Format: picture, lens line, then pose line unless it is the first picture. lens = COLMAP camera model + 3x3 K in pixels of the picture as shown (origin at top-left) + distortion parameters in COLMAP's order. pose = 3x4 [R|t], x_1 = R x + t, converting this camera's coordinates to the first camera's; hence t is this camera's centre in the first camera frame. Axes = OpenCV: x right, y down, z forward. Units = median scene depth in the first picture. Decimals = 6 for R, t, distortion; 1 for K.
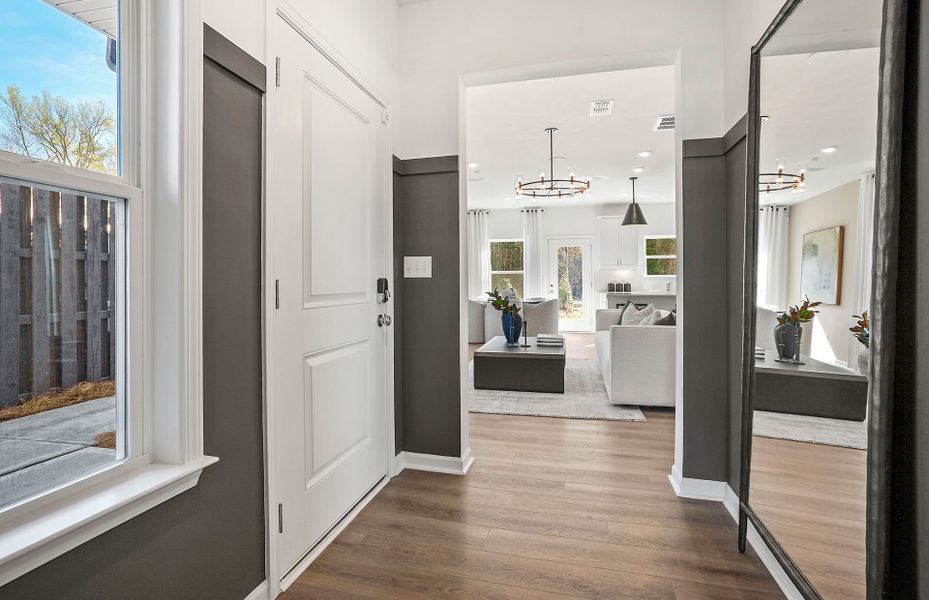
lens RADIAL K [[445.2, 0, 473.9], [0, 445.2, 268.0], [0, 0, 1]] dist [-0.003194, -0.000050]
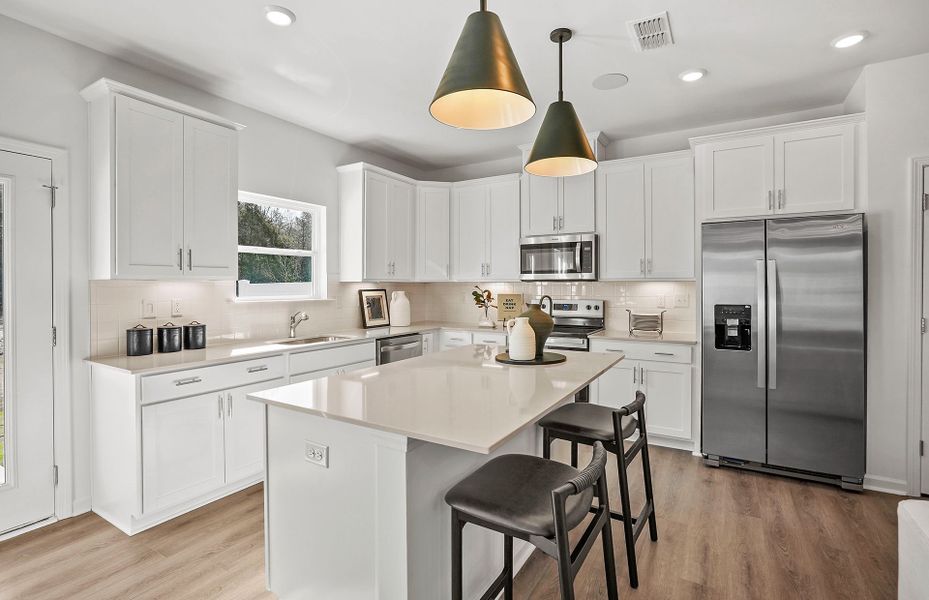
lens RADIAL K [[437.3, 0, 464.1], [0, 437.3, 286.7], [0, 0, 1]] dist [-0.042704, 0.020123]
pose [[0.317459, -0.000848, 0.948272, 0.100951], [-0.029971, 0.999491, 0.010927, -0.002545], [-0.947798, -0.031889, 0.317272, 0.679206]]
